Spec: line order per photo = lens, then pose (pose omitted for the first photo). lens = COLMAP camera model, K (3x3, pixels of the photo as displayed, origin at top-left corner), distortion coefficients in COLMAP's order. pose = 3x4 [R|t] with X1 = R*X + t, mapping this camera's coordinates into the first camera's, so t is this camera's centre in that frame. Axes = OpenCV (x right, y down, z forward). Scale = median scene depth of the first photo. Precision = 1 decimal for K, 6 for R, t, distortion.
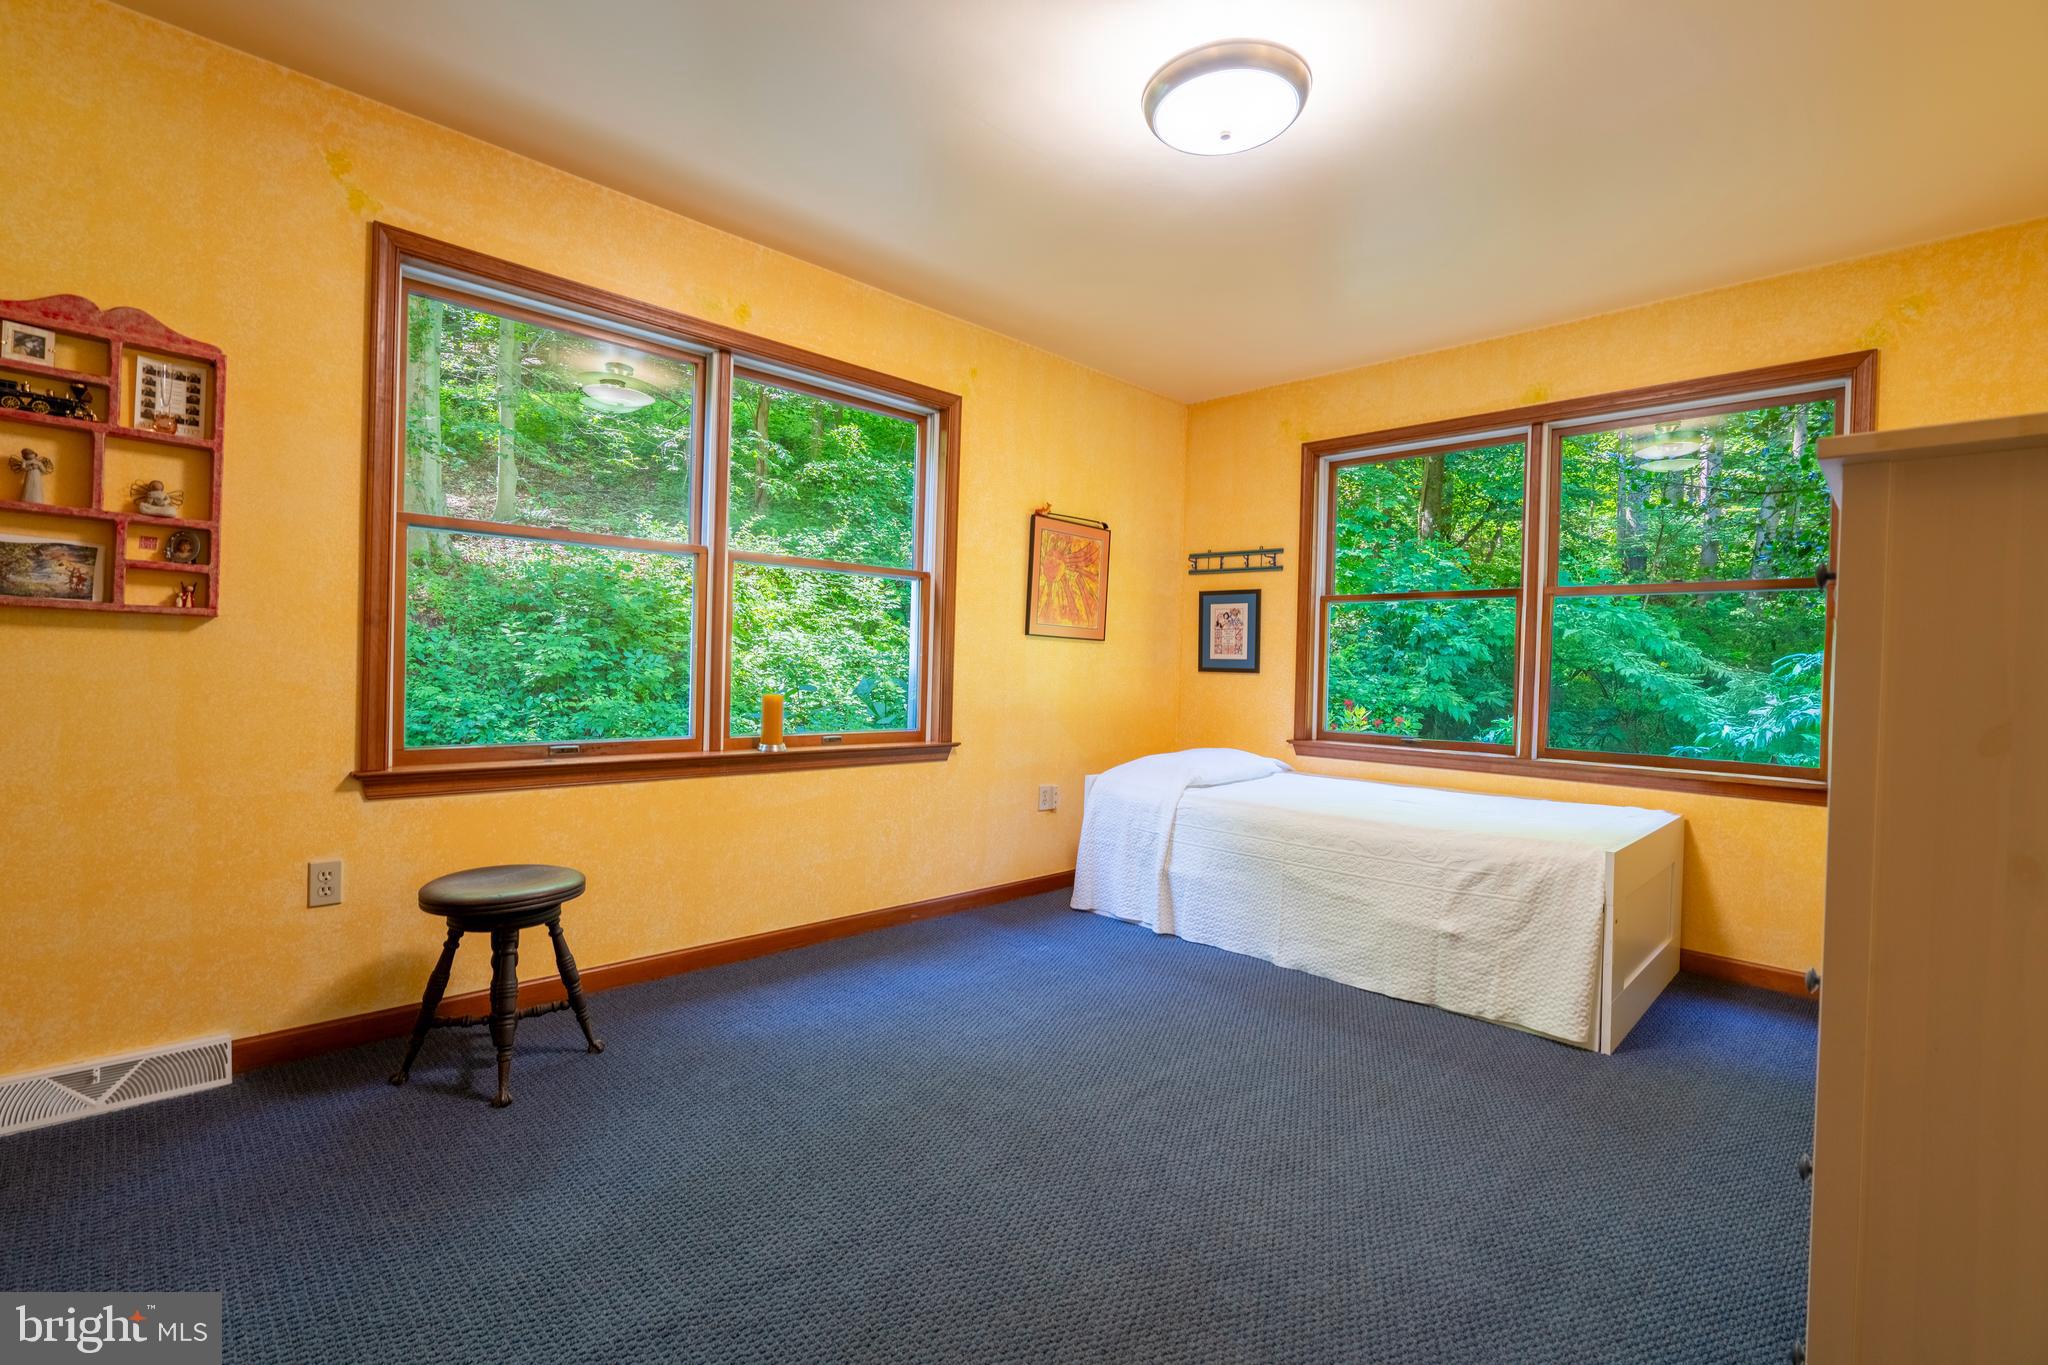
lens RADIAL K [[919.3, 0, 1001.4], [0, 919.3, 678.2], [0, 0, 1]] dist [-0.002989, 0.002410]
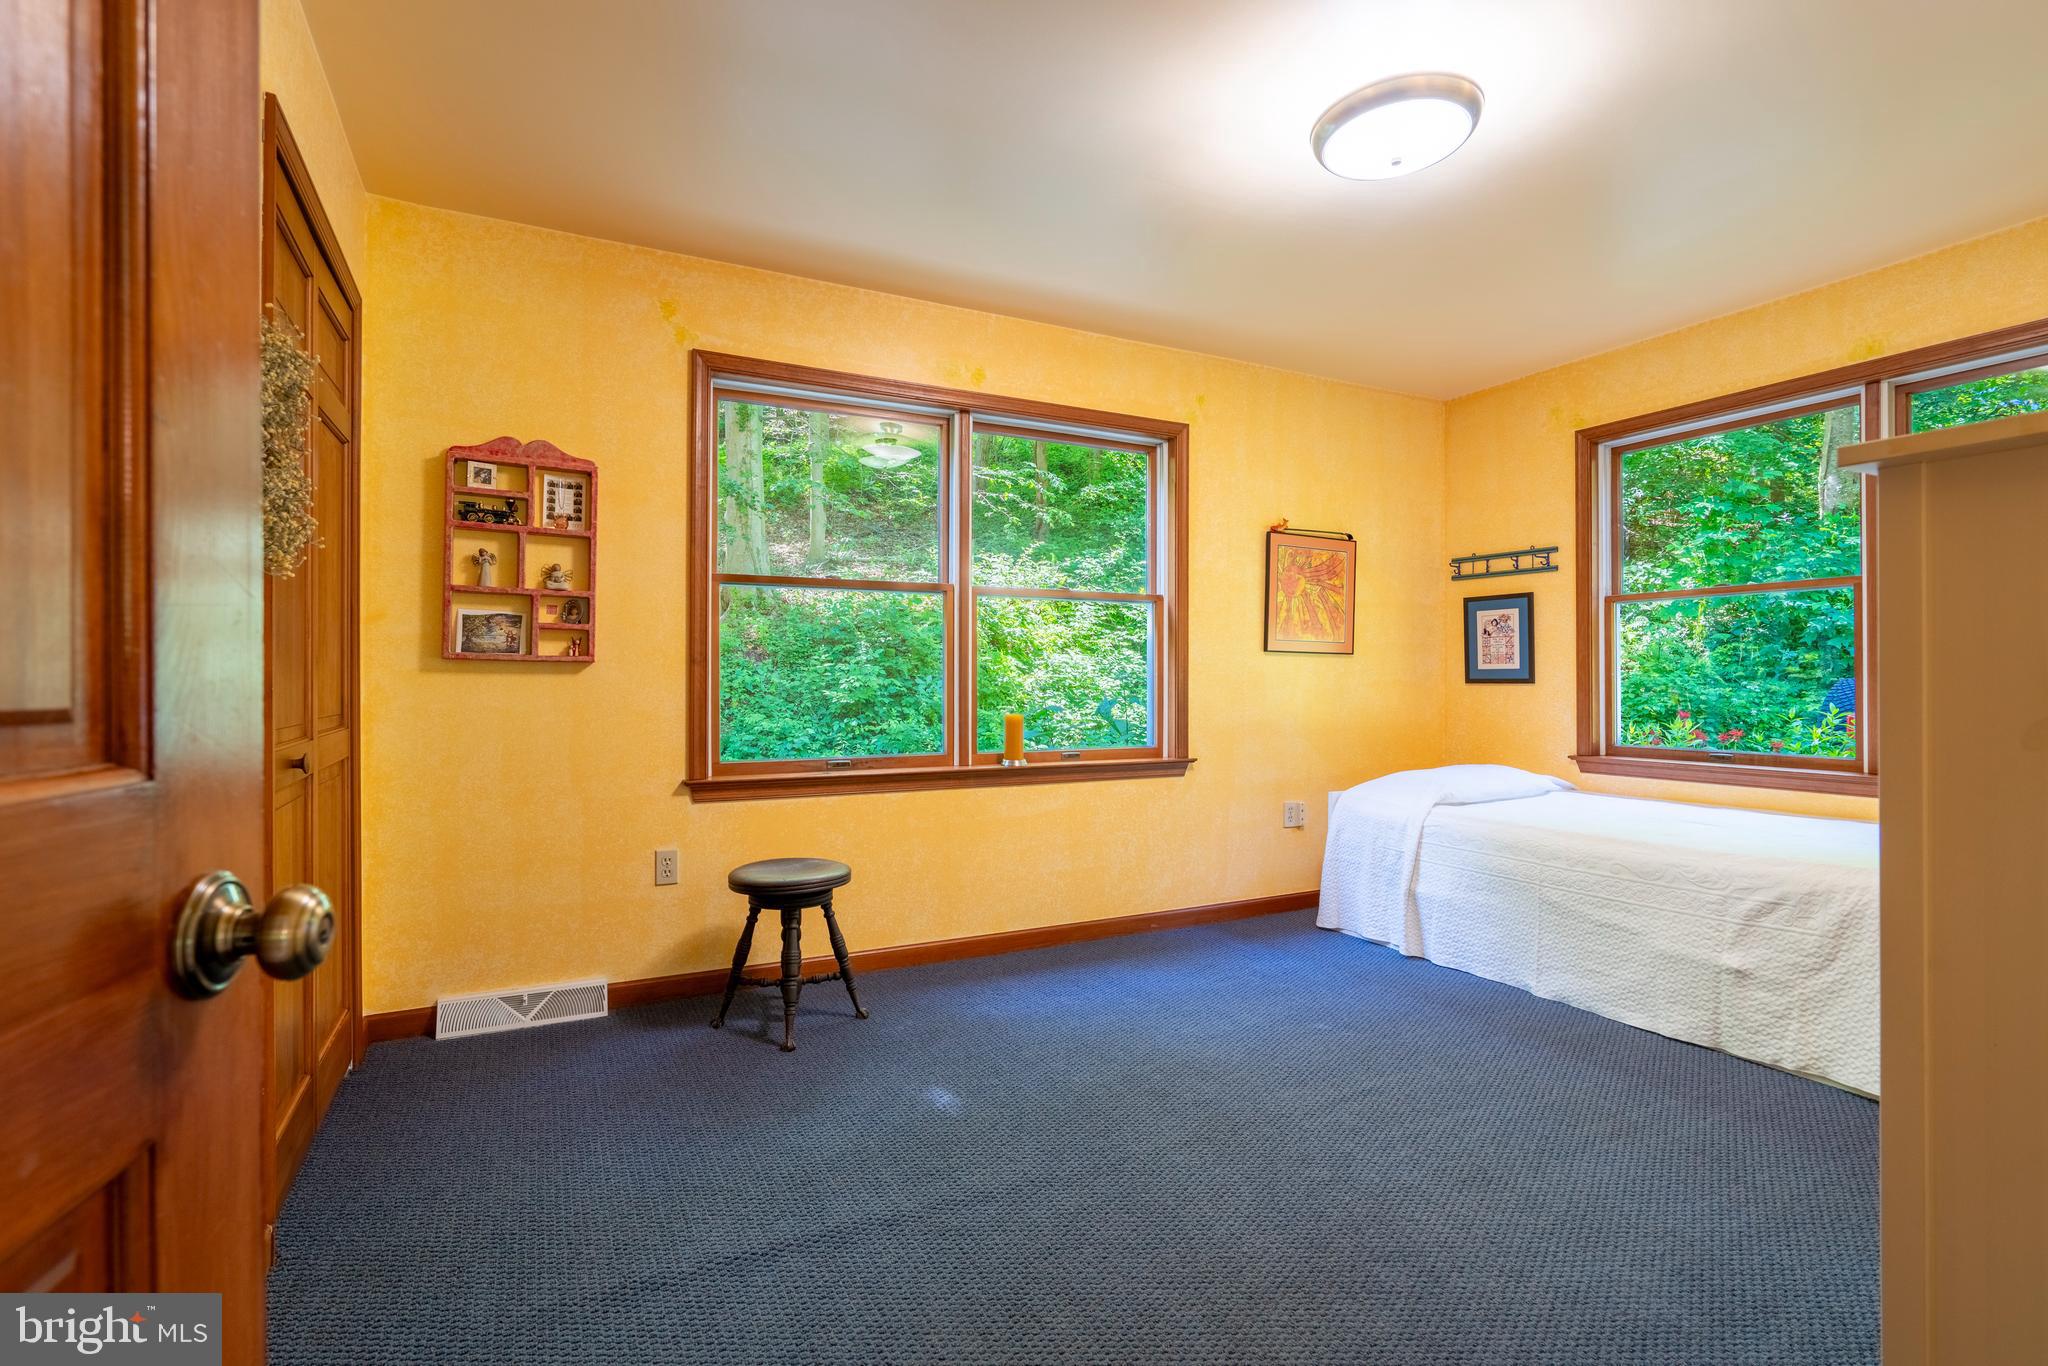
lens RADIAL K [[941.7, 0, 1004.5], [0, 941.7, 679.0], [0, 0, 1]] dist [0.000698, 0.000652]
pose [[0.953329, -0.027684, -0.300662, 0.075614], [0.021414, 0.999479, -0.024129, 0.001965], [0.301173, 0.016565, 0.953426, -0.075415]]
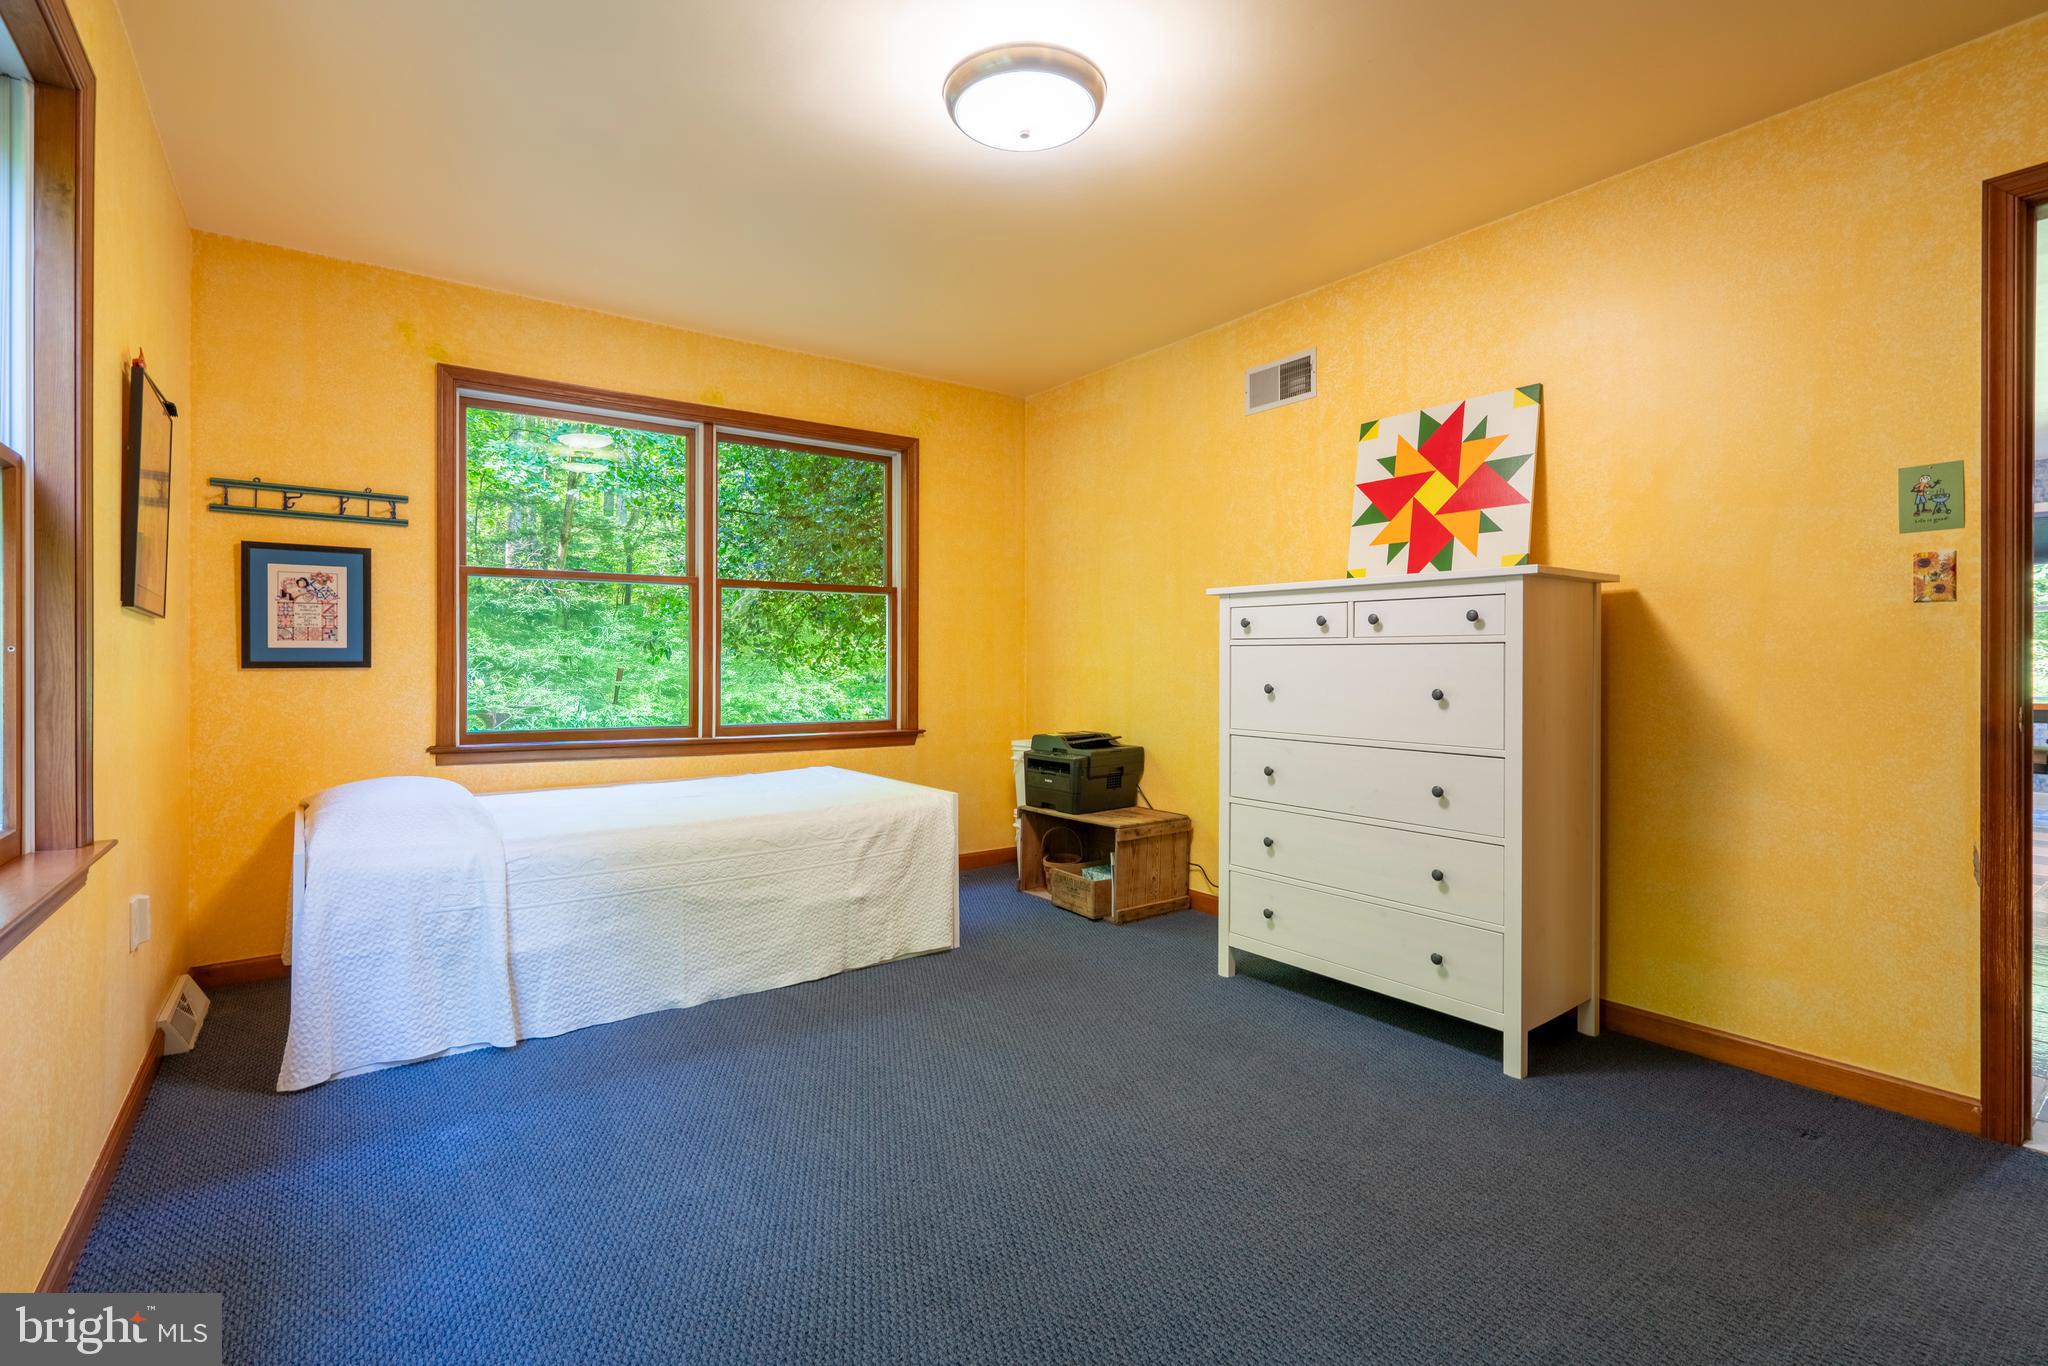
lens RADIAL K [[939.9, 0, 1029.1], [0, 939.9, 664.0], [0, 0, 1]] dist [-0.000568, -0.000046]
pose [[0.138369, -0.029844, 0.989931, -0.472815], [0.020083, 0.999425, 0.027323, -0.022919], [-0.990177, 0.016100, 0.138889, 0.514099]]
